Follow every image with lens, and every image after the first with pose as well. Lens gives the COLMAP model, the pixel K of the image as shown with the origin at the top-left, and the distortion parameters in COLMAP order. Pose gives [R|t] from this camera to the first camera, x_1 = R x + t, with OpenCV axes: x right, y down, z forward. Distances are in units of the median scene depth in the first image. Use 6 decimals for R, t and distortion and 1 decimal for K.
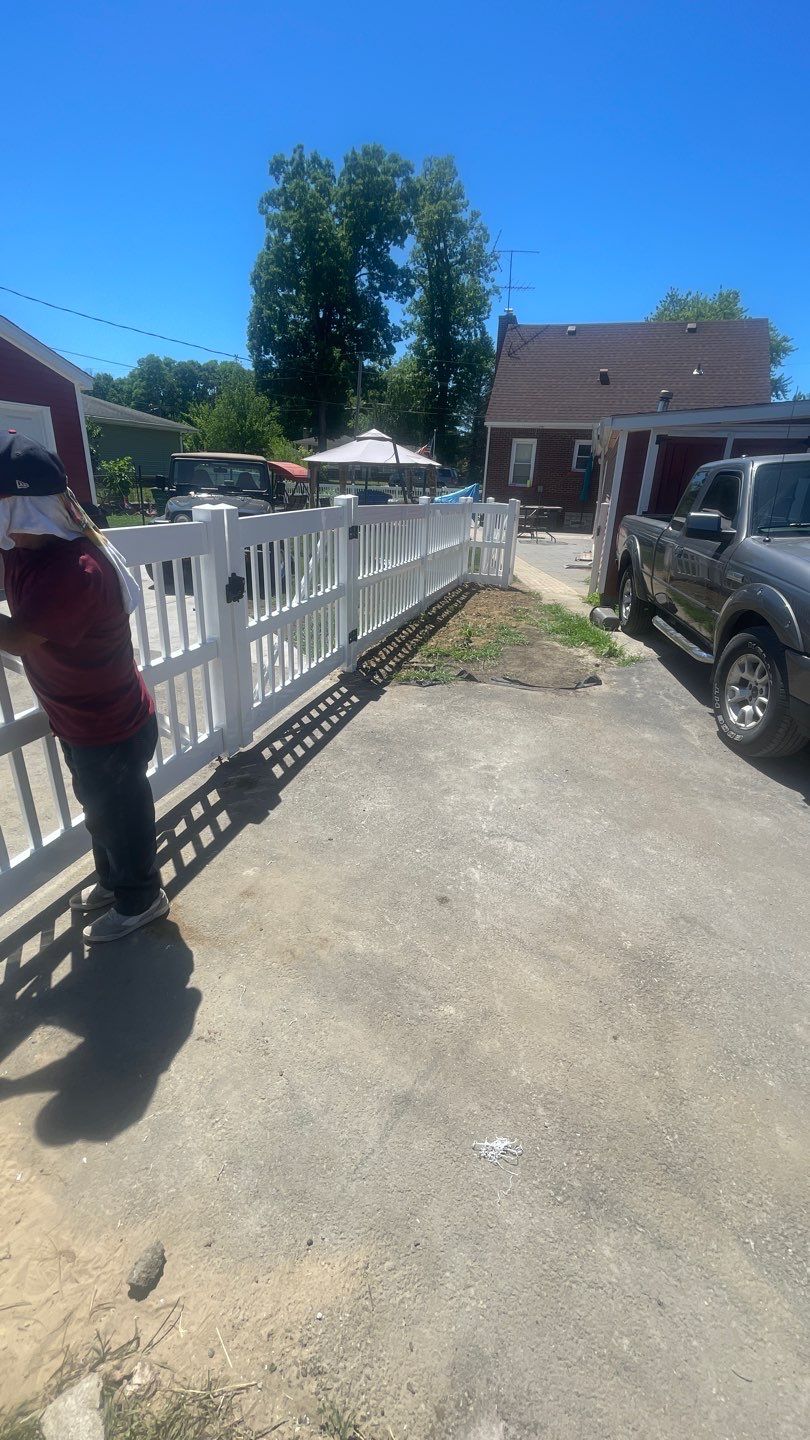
lens RADIAL K [[577.4, 0, 400.6], [0, 577.4, 715.6], [0, 0, 1]] dist [-0.002094, 0.000604]
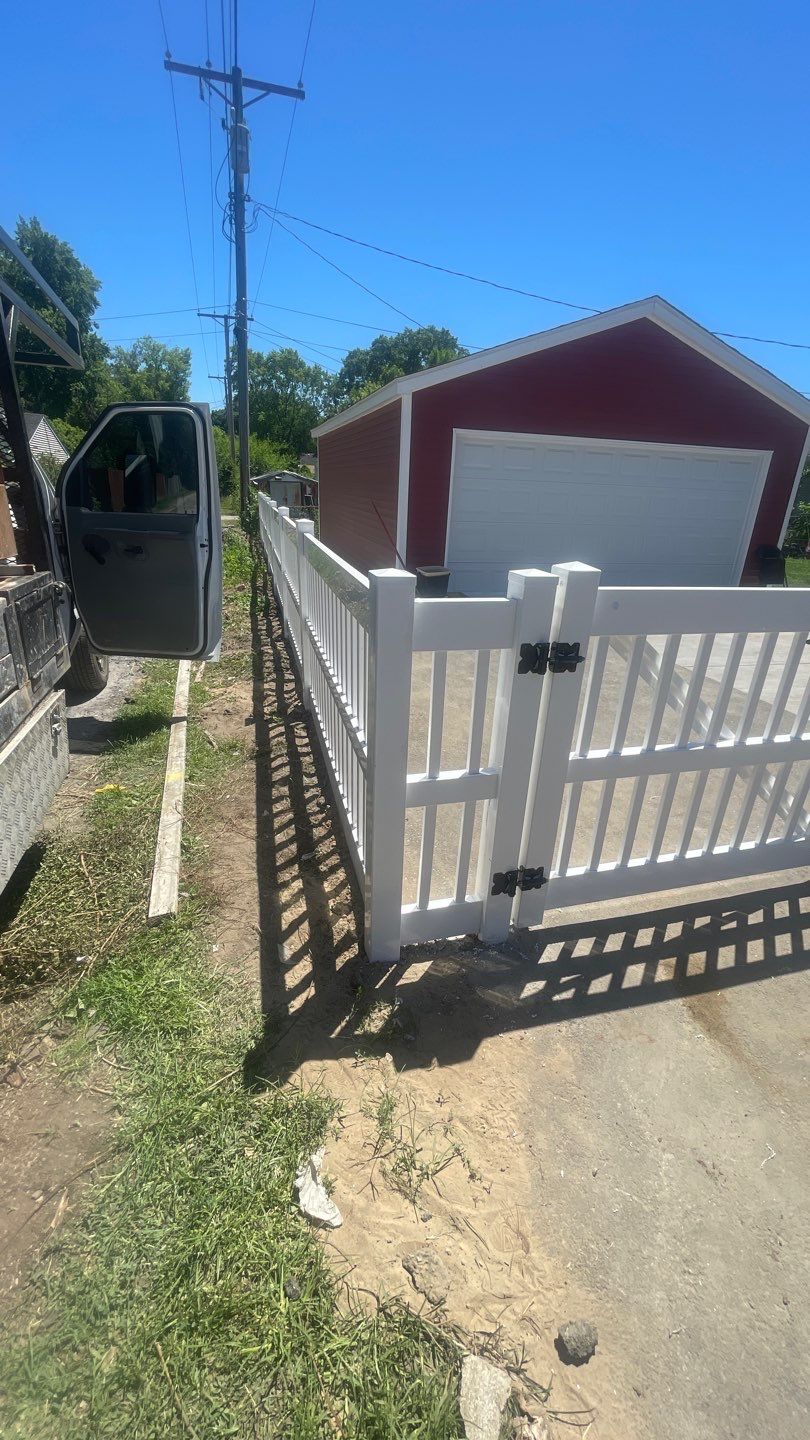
lens RADIAL K [[577.4, 0, 408.2], [0, 577.4, 718.1], [0, 0, 1]] dist [-0.002094, 0.000604]
pose [[0.539005, 0.302913, -0.785950, -0.031297], [-0.343368, 0.931064, 0.123359, -0.007945], [0.769137, 0.203379, 0.605859, -0.004175]]
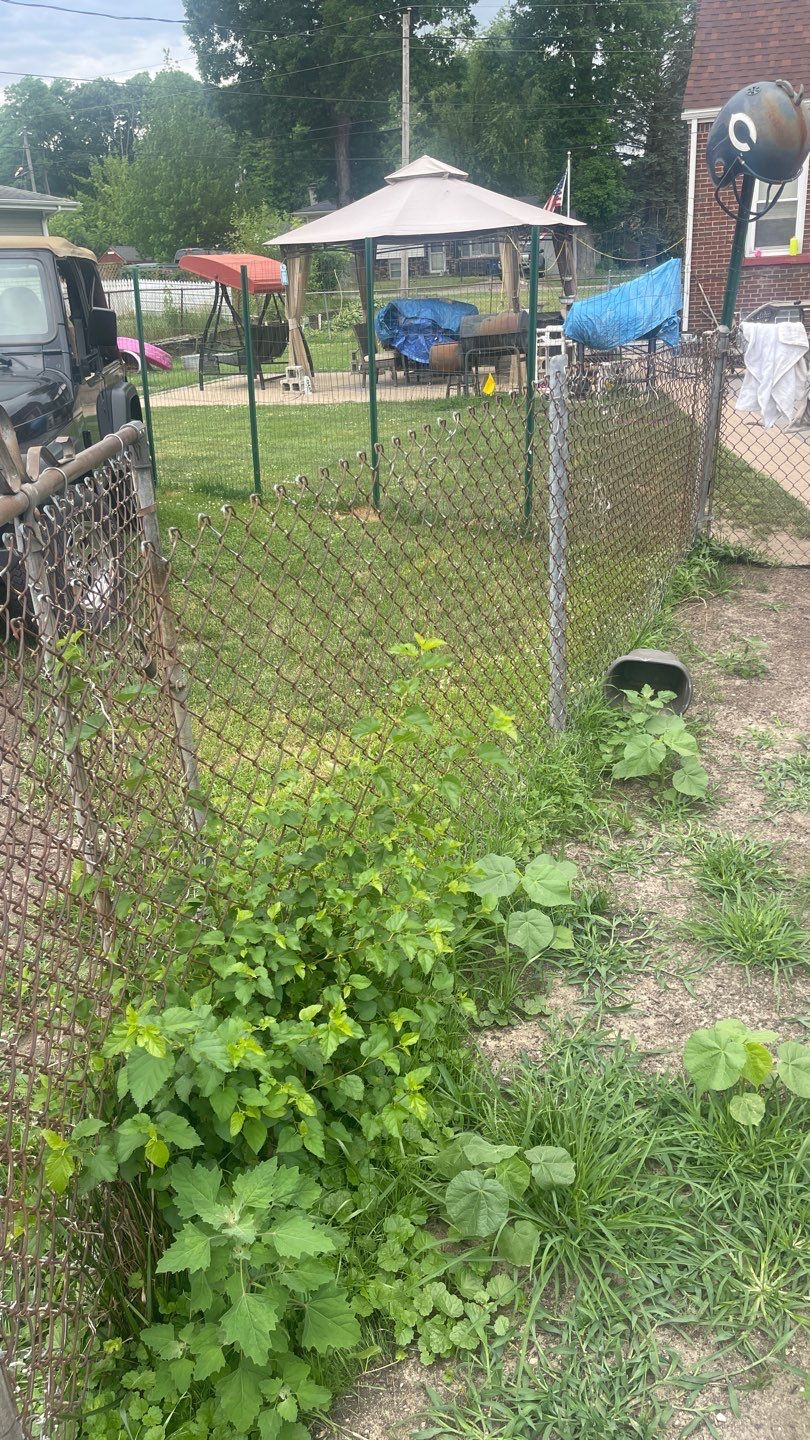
lens RADIAL K [[1072.8, 0, 413.7], [0, 1072.8, 725.1], [0, 0, 1]] dist [0.012644, -0.001270]
pose [[0.992258, -0.052374, -0.112607, 0.044276], [0.053728, 0.998515, 0.009024, -0.256305], [0.111967, -0.015004, 0.993599, 0.634995]]
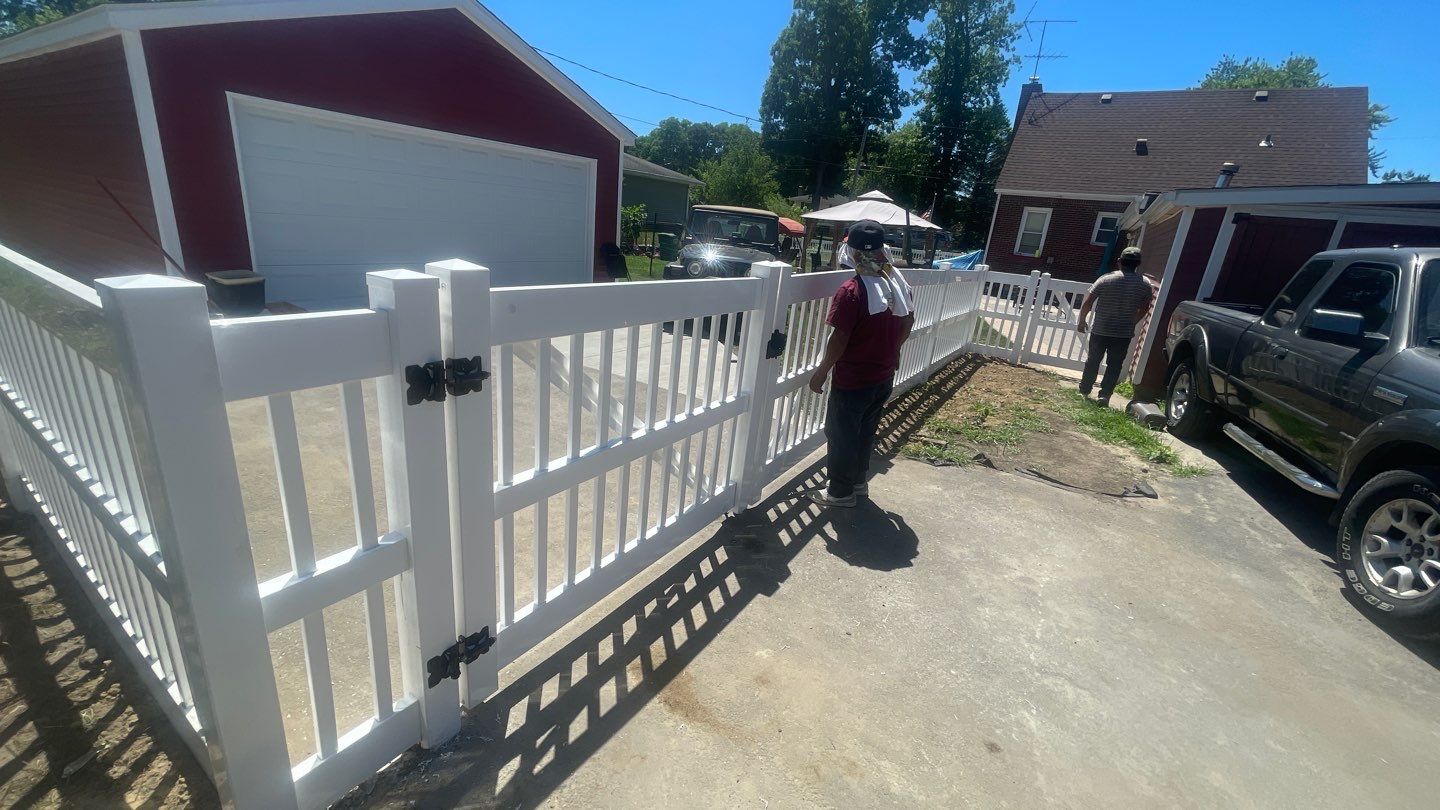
lens RADIAL K [[577.4, 0, 713.0], [0, 577.4, 407.7], [0, 0, 1]] dist [-0.002094, 0.000604]
pose [[0.959550, 0.137237, -0.245823, -0.071230], [-0.159930, 0.984293, -0.074768, -0.013405], [0.231701, 0.111058, 0.966427, 0.023467]]
